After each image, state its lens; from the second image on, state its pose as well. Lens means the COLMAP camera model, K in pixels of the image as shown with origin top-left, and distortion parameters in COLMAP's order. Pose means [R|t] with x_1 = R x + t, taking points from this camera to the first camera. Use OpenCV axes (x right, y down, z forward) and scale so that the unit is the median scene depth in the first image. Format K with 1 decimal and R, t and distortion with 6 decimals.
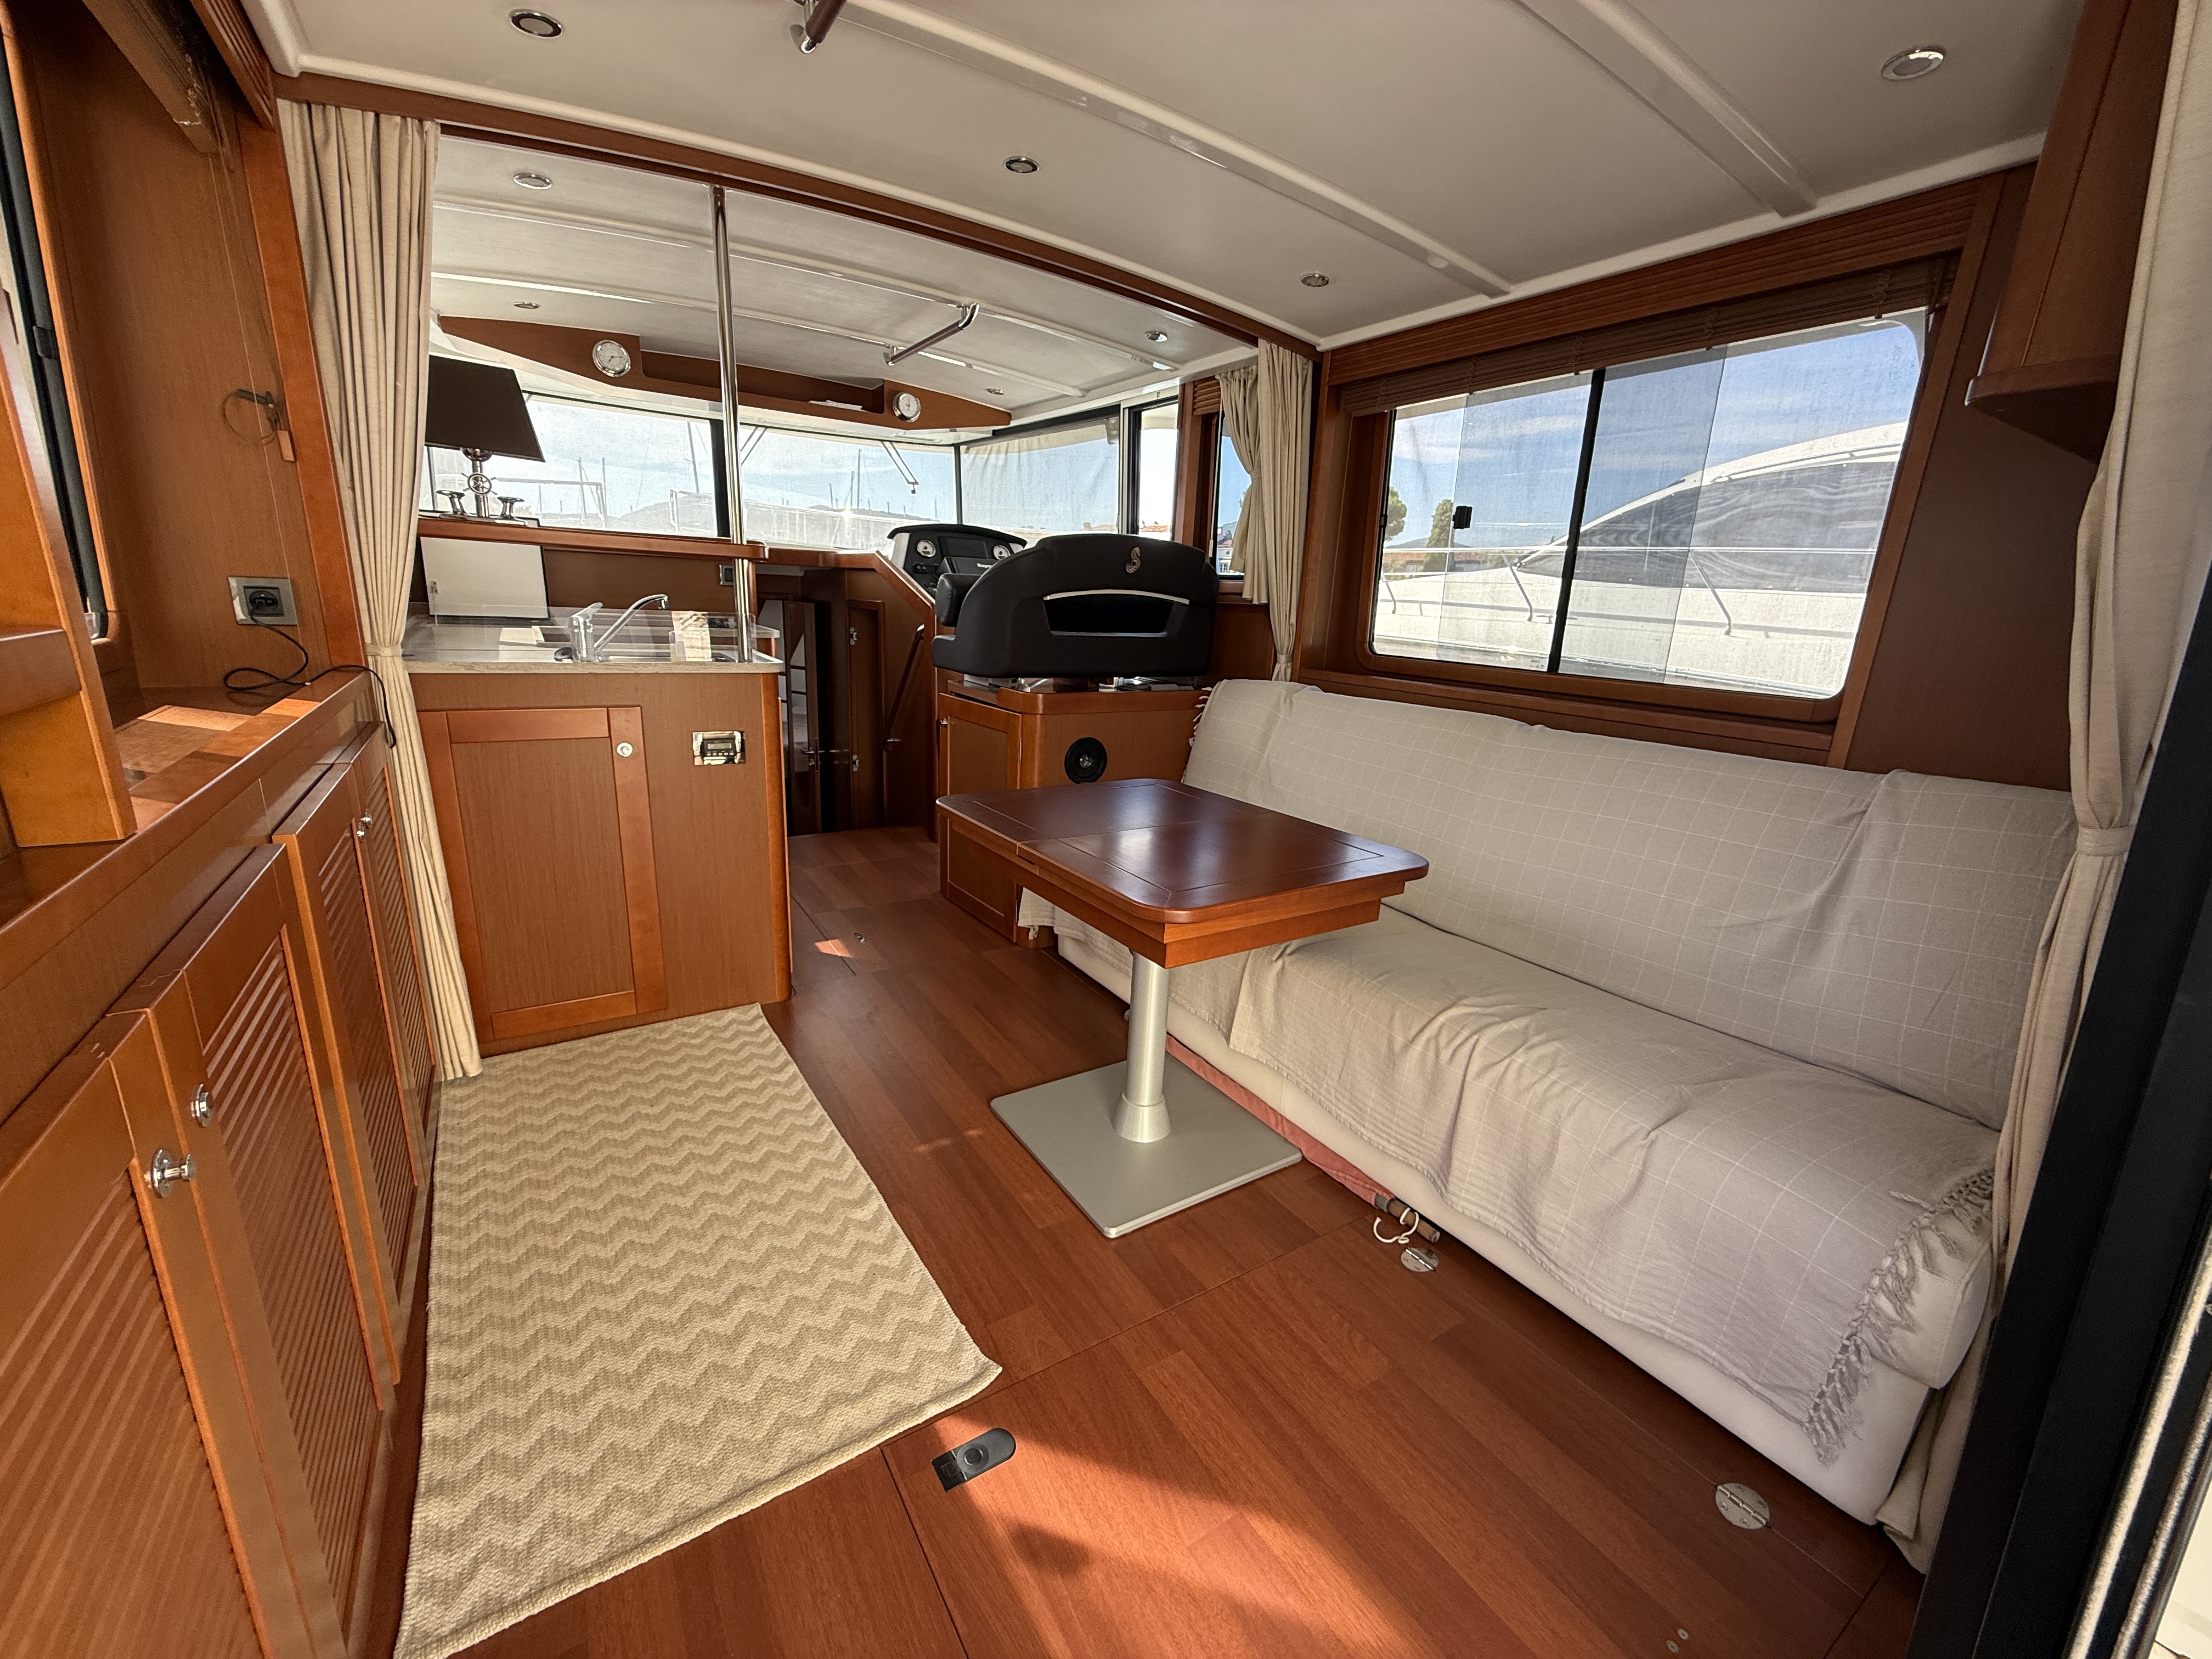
lens RADIAL K [[881.0, 0, 1098.5], [0, 881.0, 834.8], [0, 0, 1]] dist [-0.001254, 0.000615]
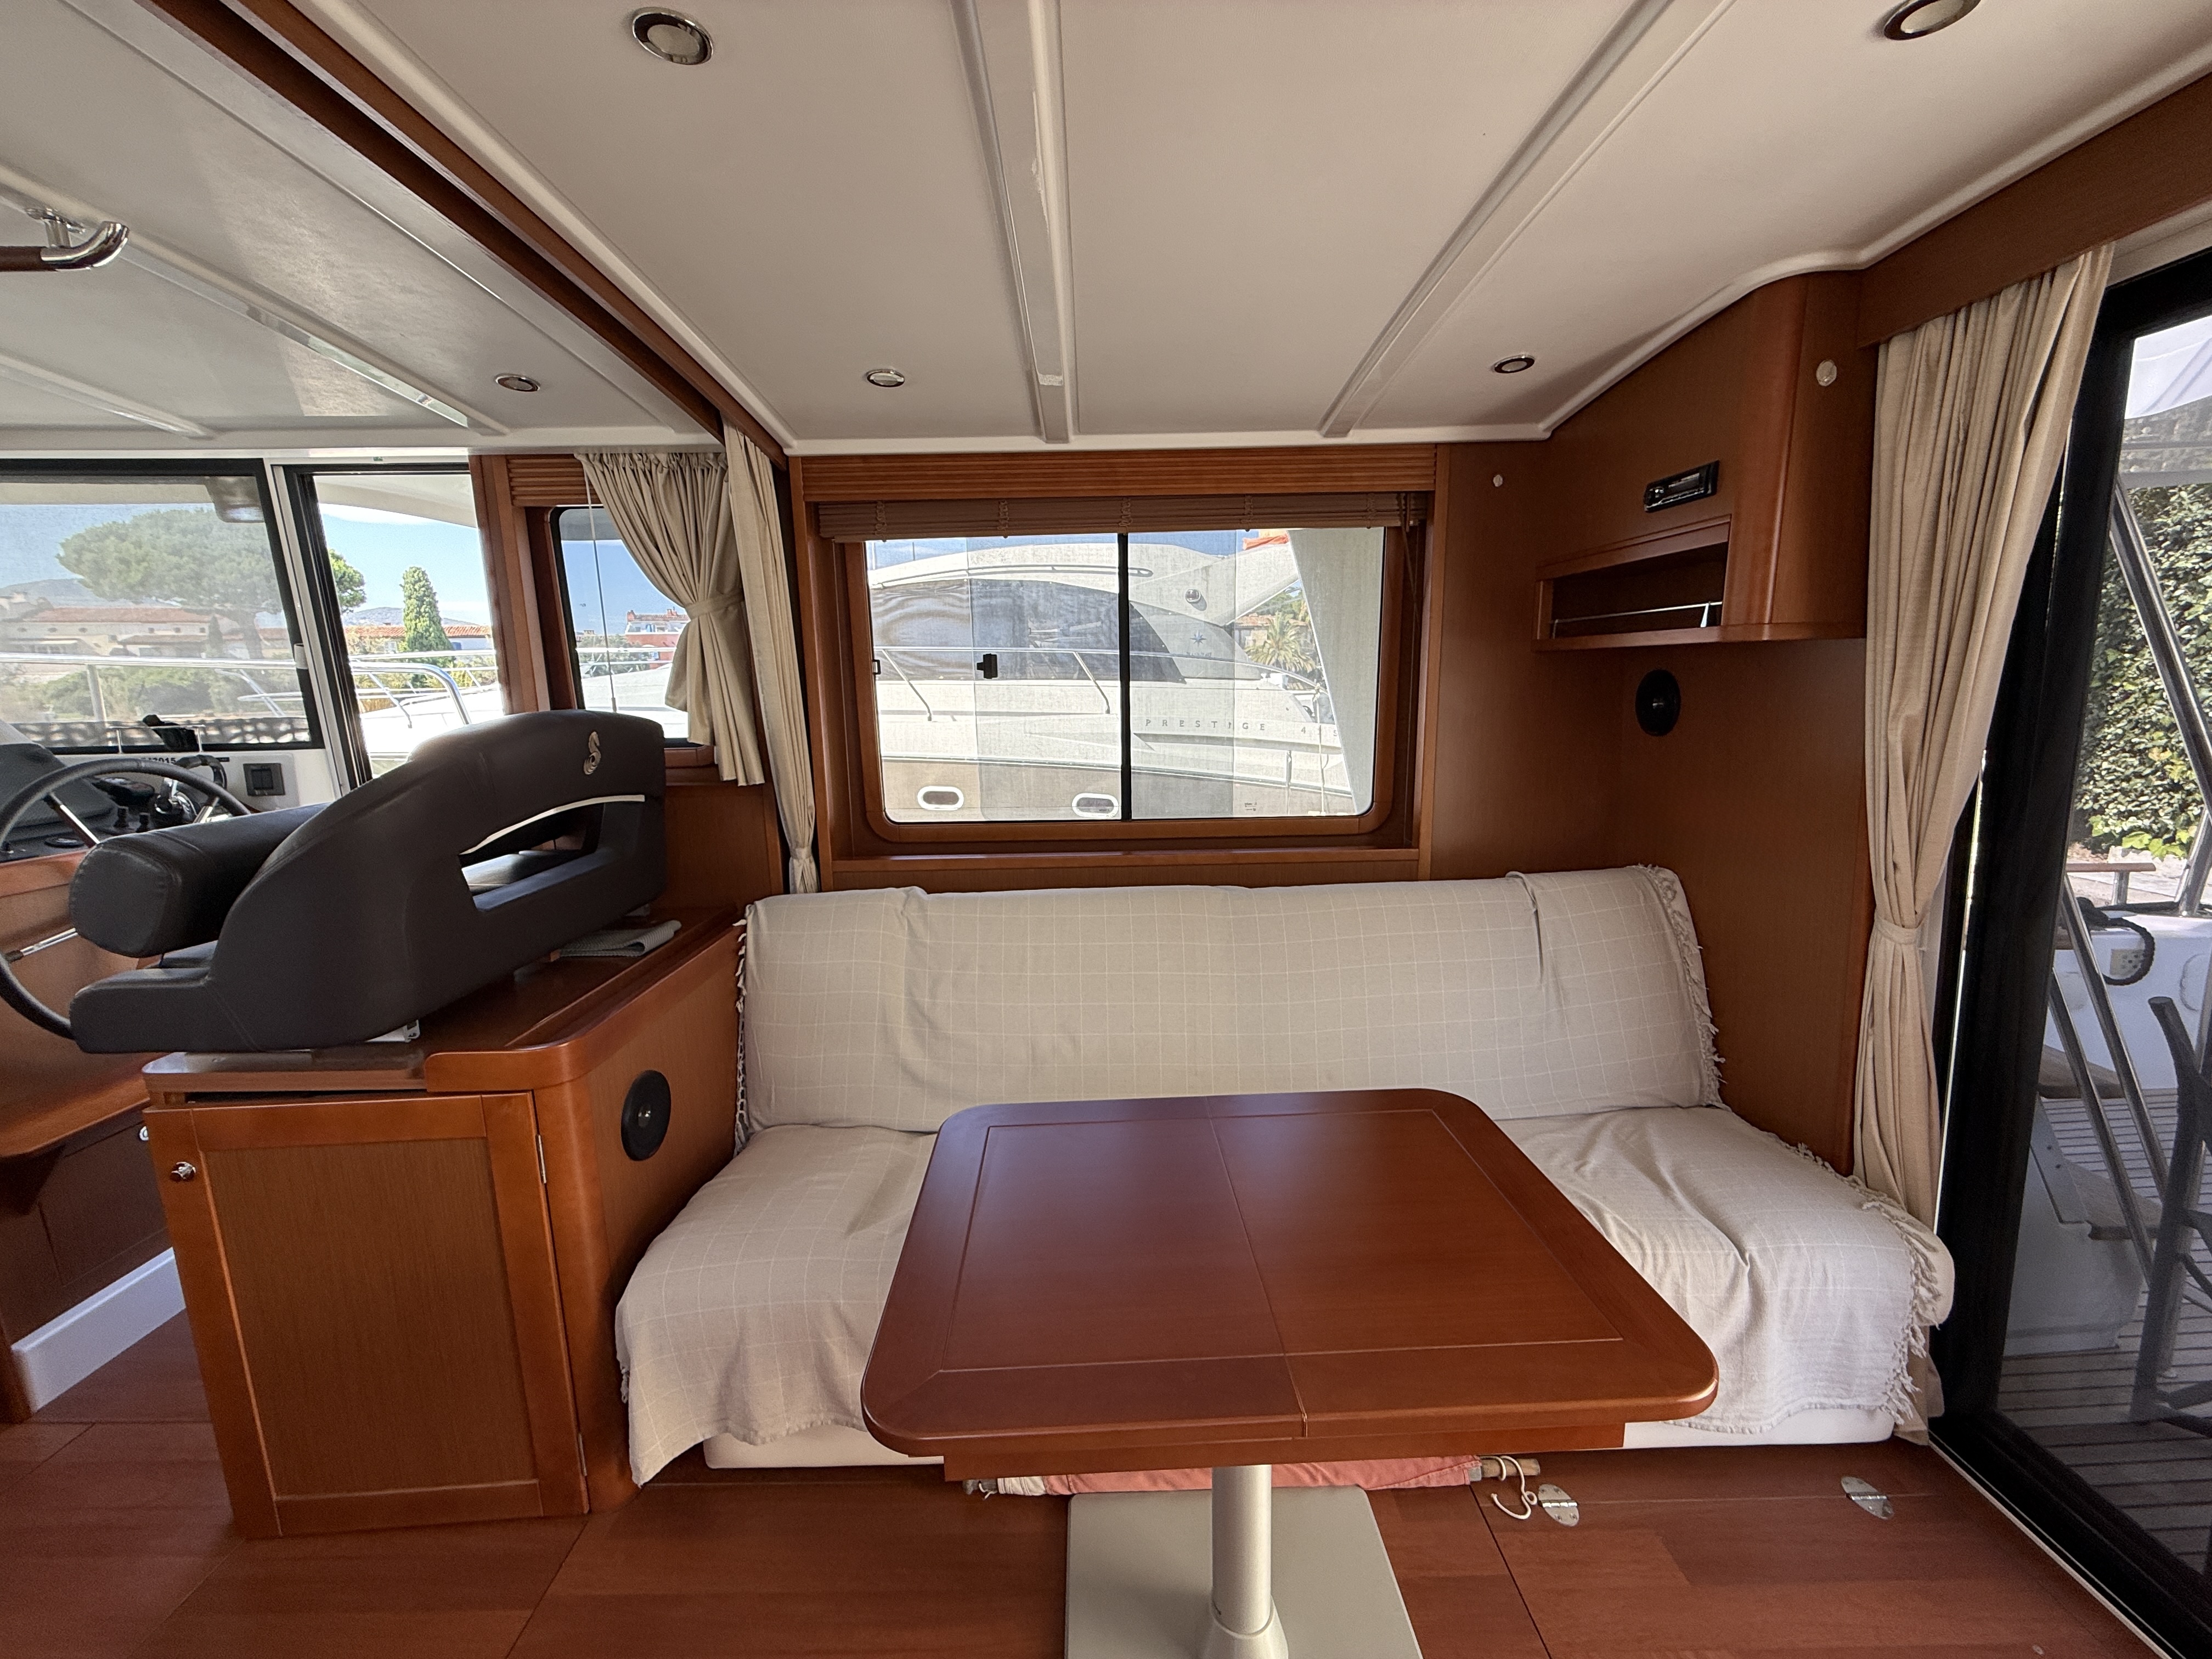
lens RADIAL K [[881.0, 0, 1098.5], [0, 881.0, 834.8], [0, 0, 1]] dist [-0.001254, 0.000615]
pose [[0.528470, -0.204302, 0.824003, -0.371725], [0.265332, 0.961736, 0.068283, -0.281227], [-0.806424, 0.182548, 0.562456, 0.544482]]
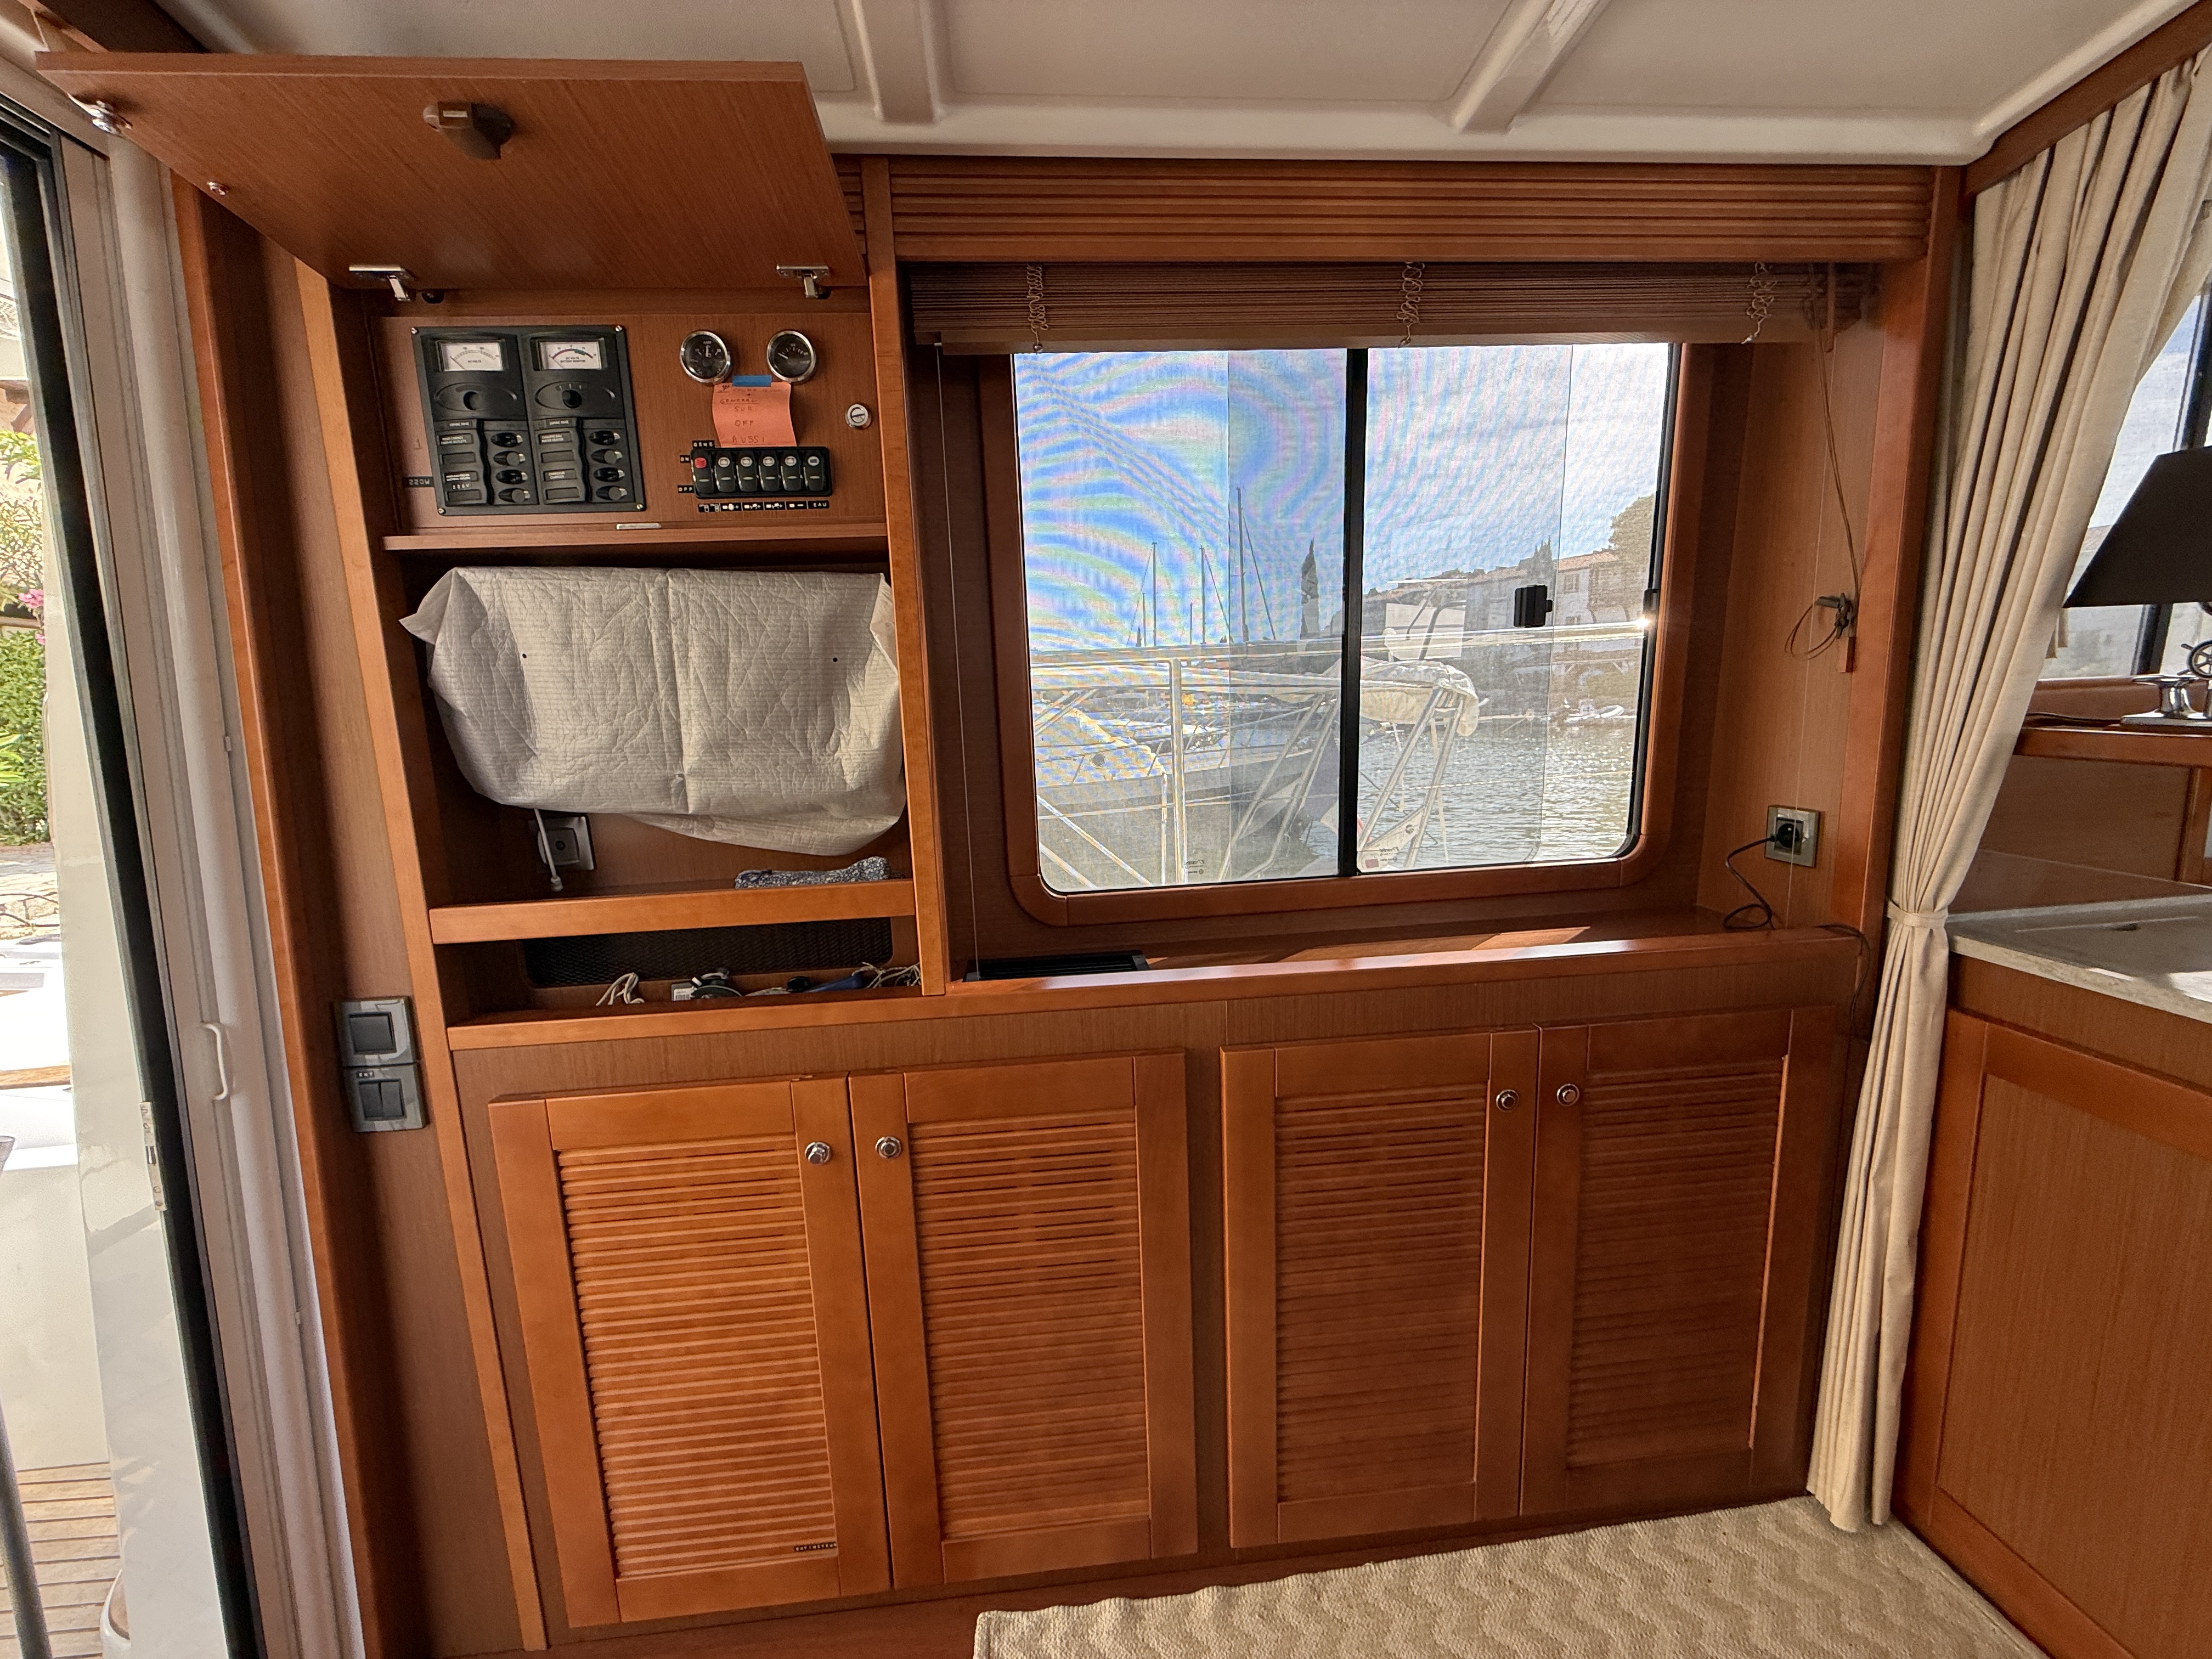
lens RADIAL K [[897.1, 0, 1106.0], [0, 897.1, 829.5], [0, 0, 1]] dist [0.001404, 0.000270]
pose [[-0.470501, 0.117518, -0.874539, 0.081844], [-0.213253, 0.946570, 0.241927, -0.250003], [0.856243, 0.300325, -0.420301, 0.590921]]
